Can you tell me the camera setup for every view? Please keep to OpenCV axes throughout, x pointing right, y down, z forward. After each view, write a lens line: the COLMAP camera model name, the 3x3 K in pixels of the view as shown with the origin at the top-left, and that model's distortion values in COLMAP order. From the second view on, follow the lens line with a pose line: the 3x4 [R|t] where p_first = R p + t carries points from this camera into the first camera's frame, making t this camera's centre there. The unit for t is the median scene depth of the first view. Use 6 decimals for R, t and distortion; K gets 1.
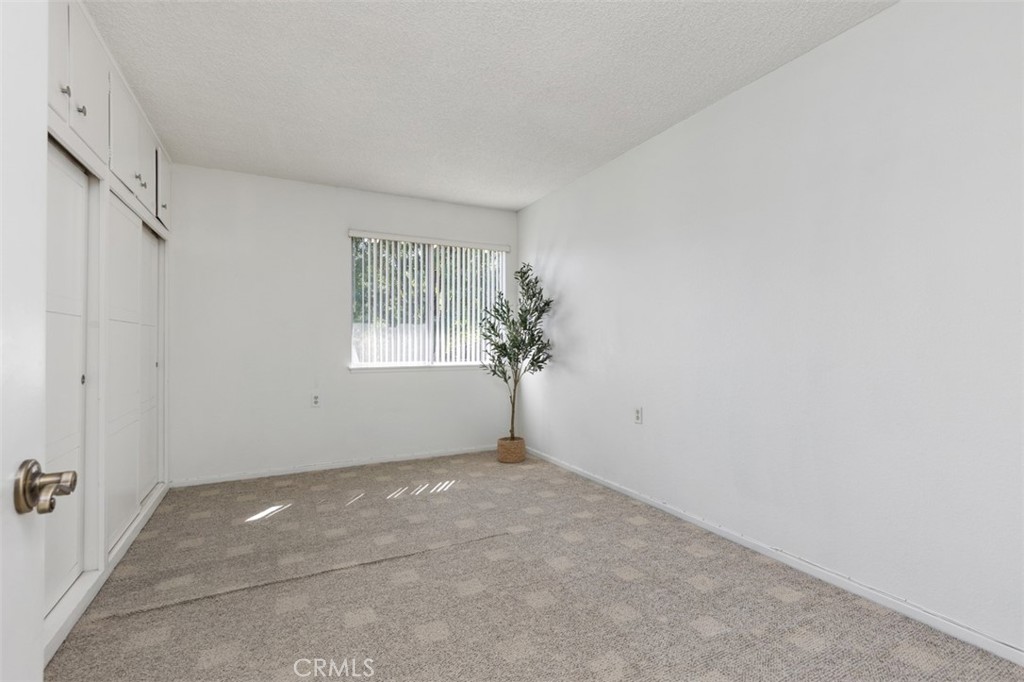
lens RADIAL K [[460.6, 0, 530.0], [0, 460.6, 342.2], [0, 0, 1]] dist [0.001462, -0.000441]
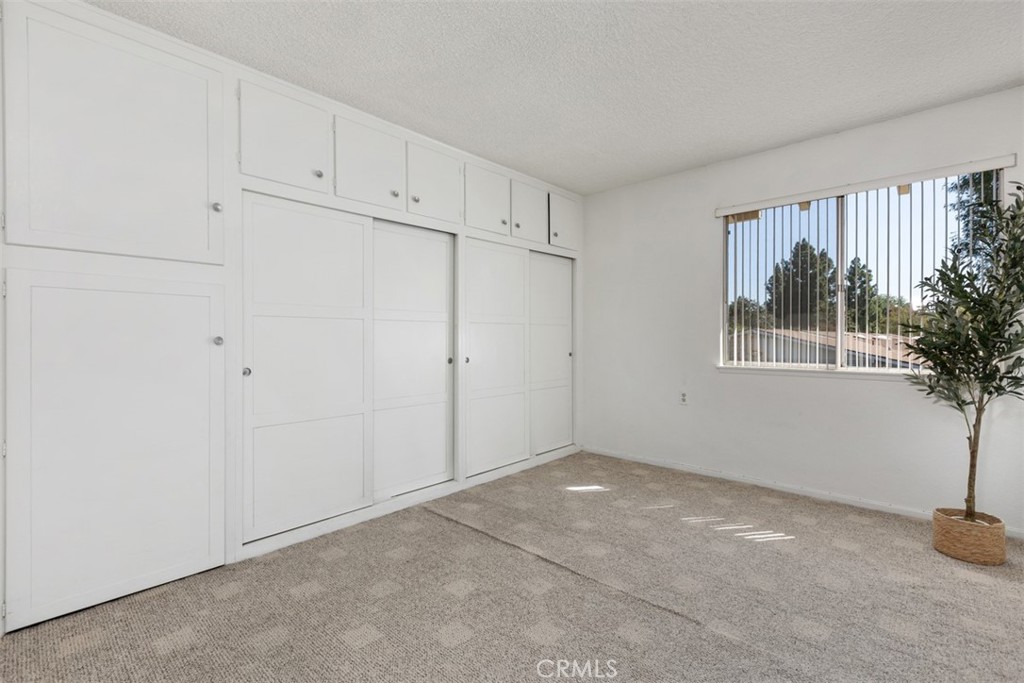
lens RADIAL K [[460.6, 0, 513.2], [0, 460.6, 339.3], [0, 0, 1]] dist [0.001462, -0.000441]
pose [[0.320376, 0.002090, -0.947288, 0.429750], [0.005155, 0.999979, 0.003950, -0.002686], [0.947276, -0.006149, 0.320358, 0.457277]]
